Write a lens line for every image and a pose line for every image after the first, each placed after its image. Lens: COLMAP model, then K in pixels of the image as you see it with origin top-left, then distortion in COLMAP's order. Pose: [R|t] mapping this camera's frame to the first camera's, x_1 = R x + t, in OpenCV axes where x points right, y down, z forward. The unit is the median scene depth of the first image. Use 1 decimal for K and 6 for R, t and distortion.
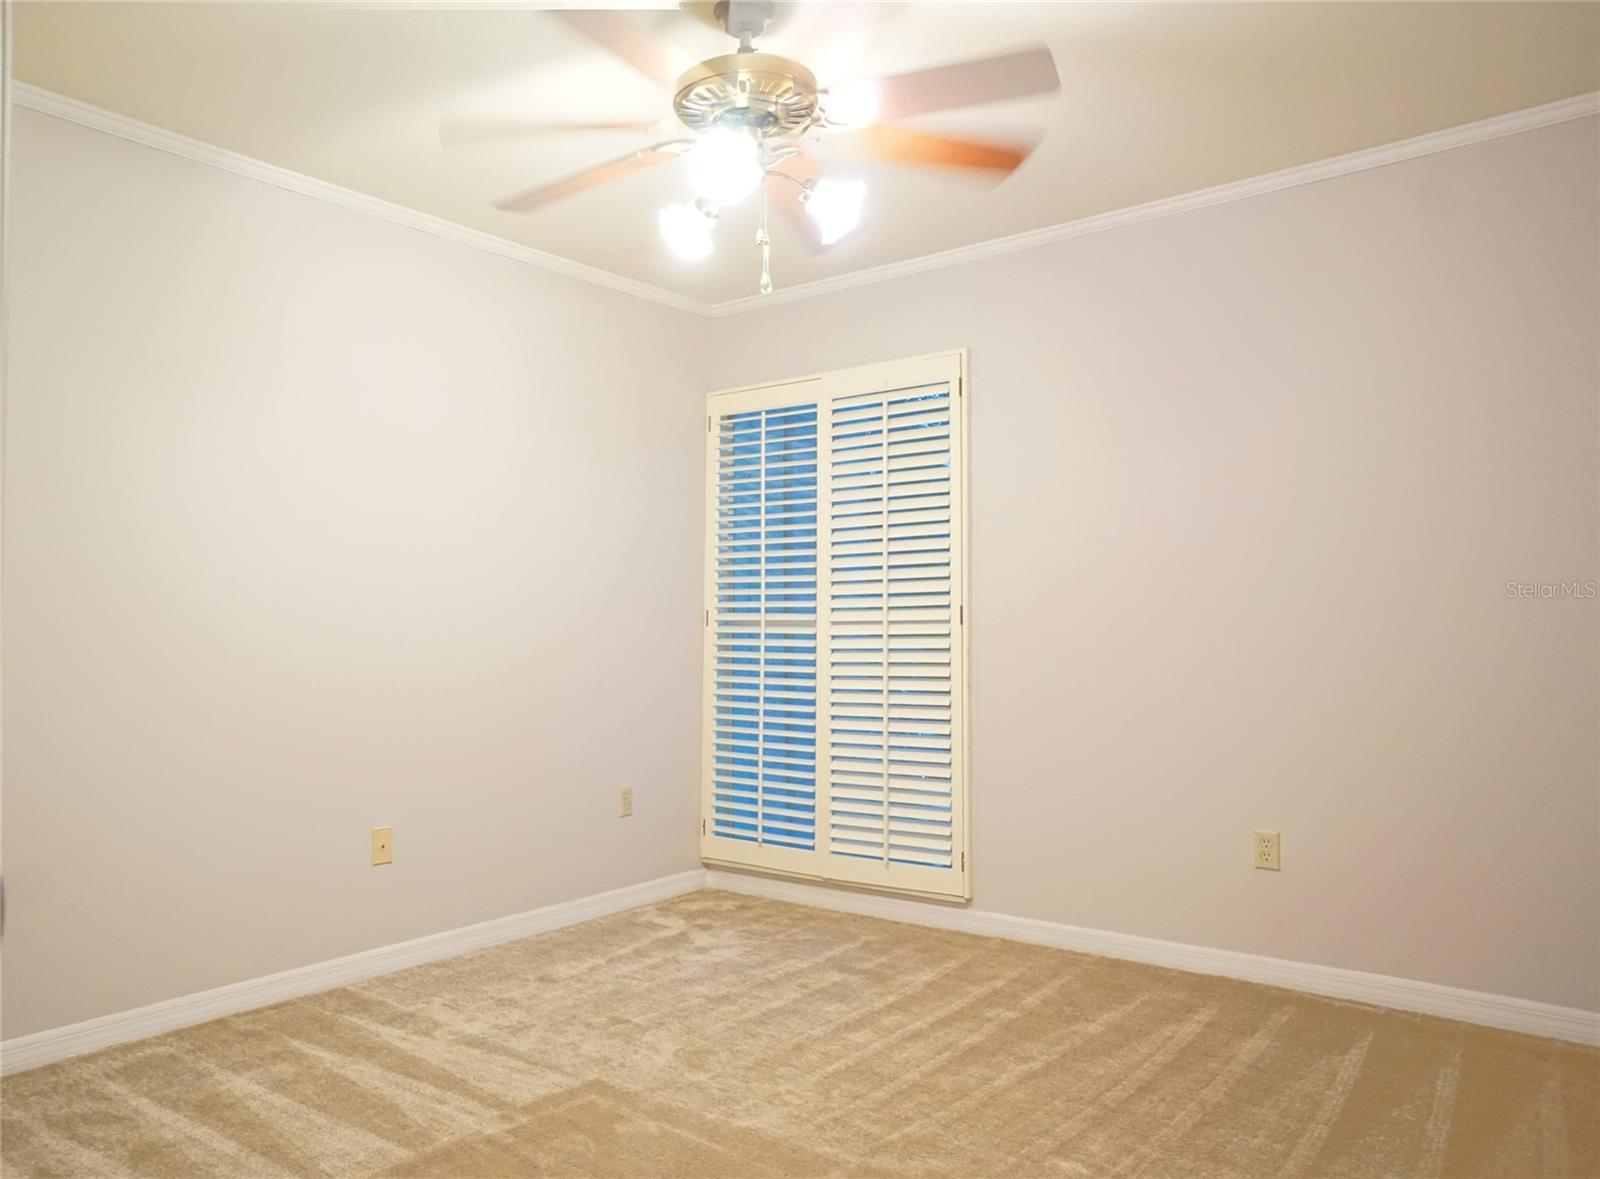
lens RADIAL K [[1182.6, 0, 767.7], [0, 1182.6, 559.5], [0, 0, 1]] dist [0.007425, 0.017655]
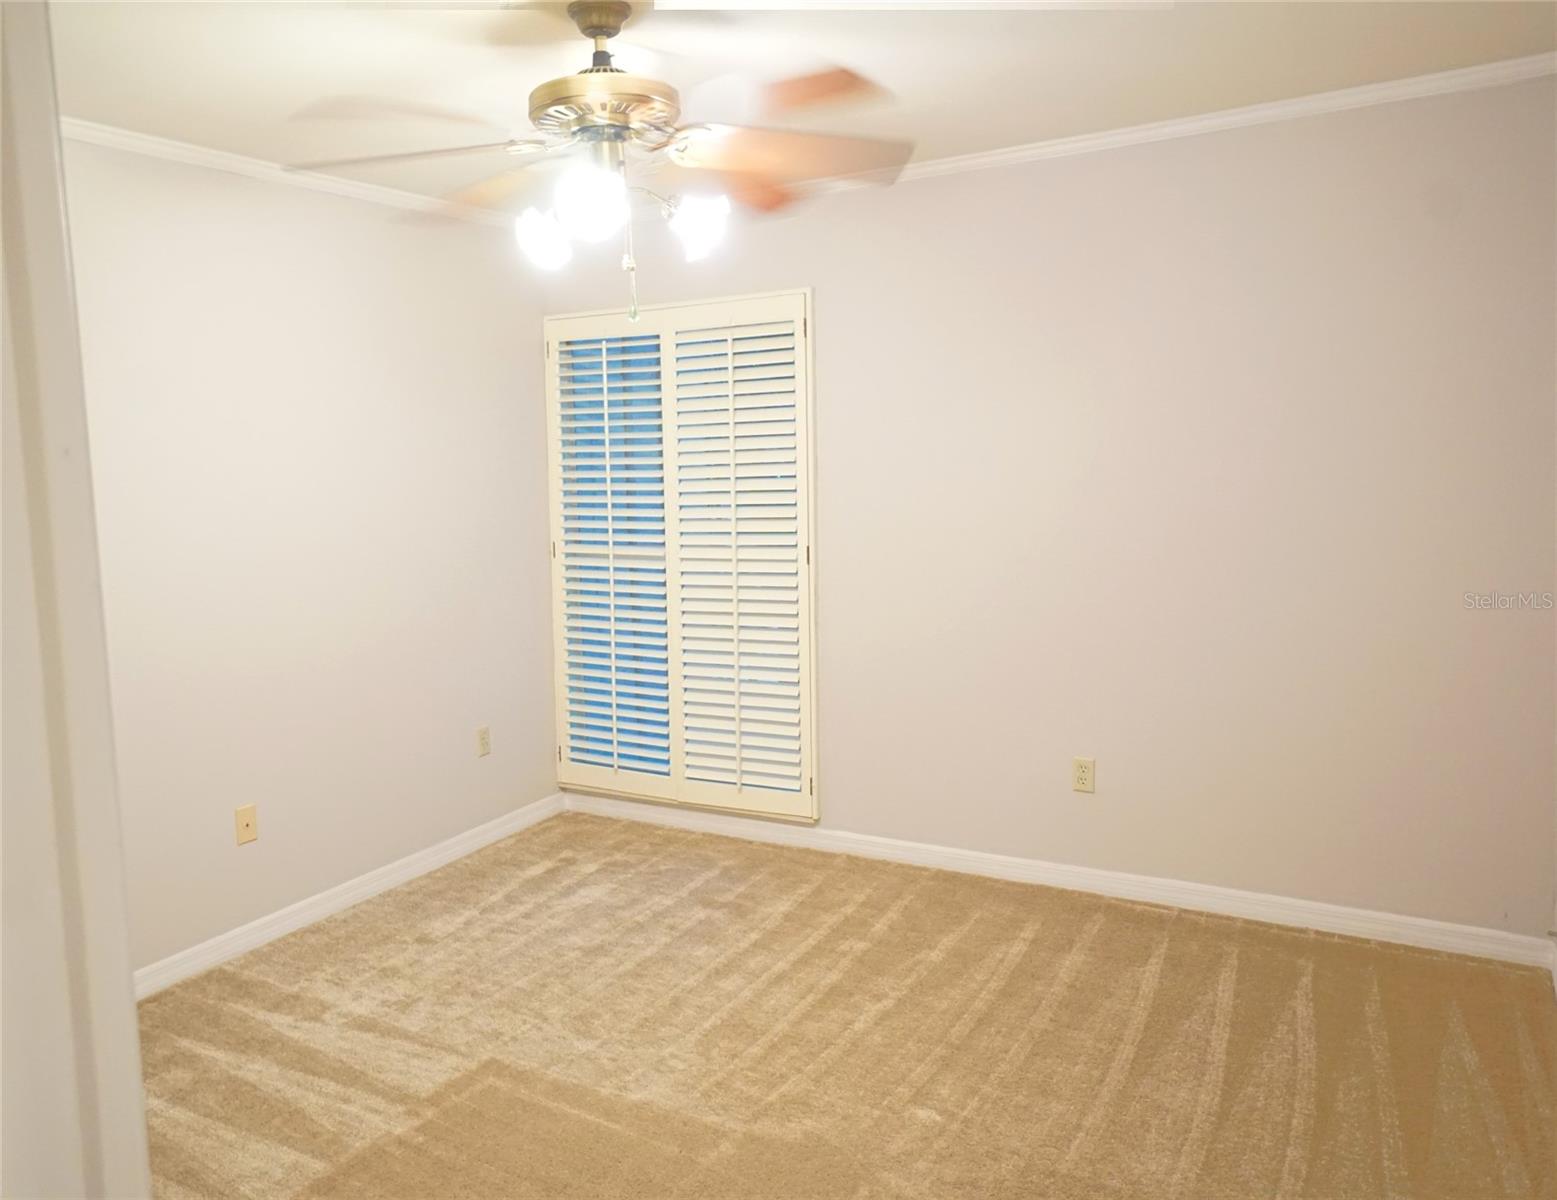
lens RADIAL K [[1177.0, 0, 774.1], [0, 1177.0, 600.9], [0, 0, 1]] dist [-0.001584, 0.021260]
pose [[0.988248, -0.034564, 0.148899, -0.030436], [0.010724, 0.987377, 0.158025, -0.113336], [-0.152481, -0.154572, 0.976144, -0.011679]]
